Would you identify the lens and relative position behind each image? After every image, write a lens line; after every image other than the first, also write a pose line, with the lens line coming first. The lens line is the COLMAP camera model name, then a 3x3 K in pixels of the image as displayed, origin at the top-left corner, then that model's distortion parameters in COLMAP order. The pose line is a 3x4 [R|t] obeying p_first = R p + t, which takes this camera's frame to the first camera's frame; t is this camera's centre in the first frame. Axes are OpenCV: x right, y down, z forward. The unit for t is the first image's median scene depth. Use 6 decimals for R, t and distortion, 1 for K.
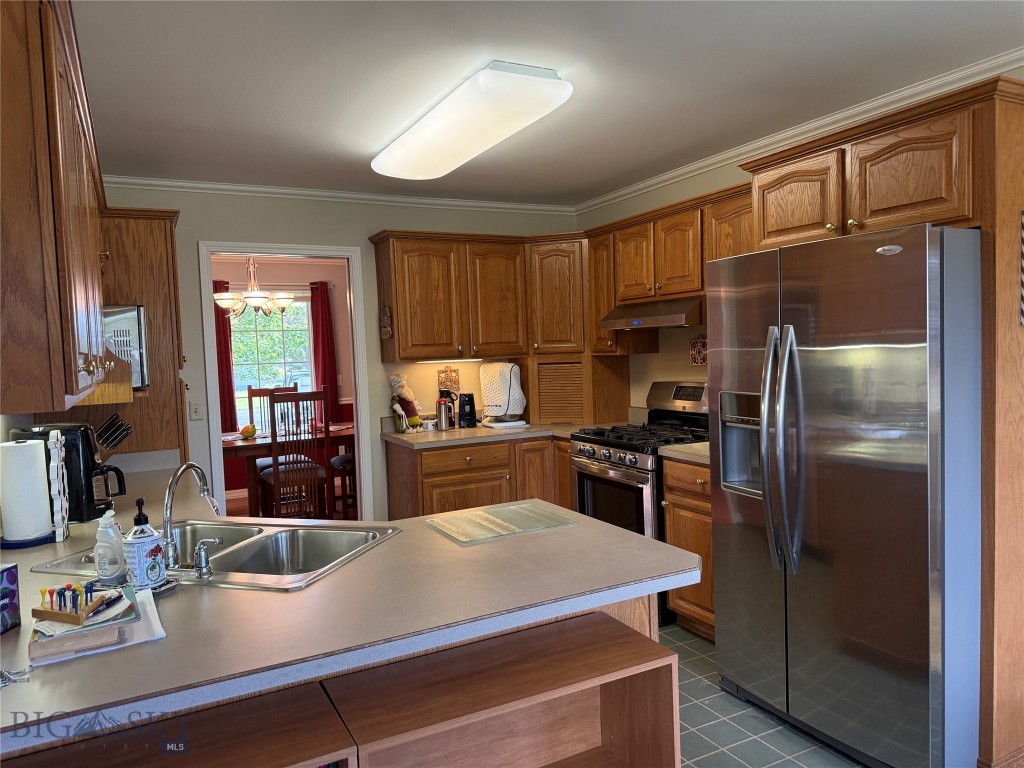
lens RADIAL K [[727.5, 0, 519.3], [0, 727.5, 384.3], [0, 0, 1]] dist [0.052480, -0.053195]
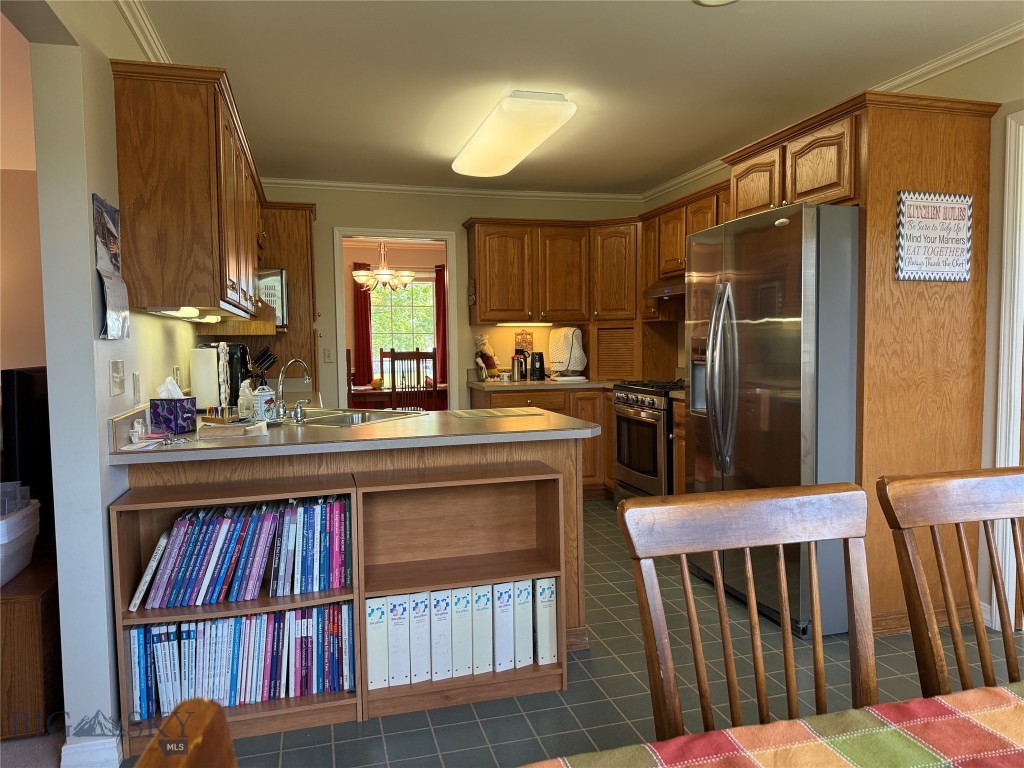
lens RADIAL K [[727.5, 0, 518.6], [0, 727.5, 379.4], [0, 0, 1]] dist [0.052480, -0.053195]
pose [[0.978780, 0.034180, -0.202043, 0.175914], [-0.033496, 0.999416, 0.006808, 0.062605], [0.202157, 0.000104, 0.979353, -0.233029]]
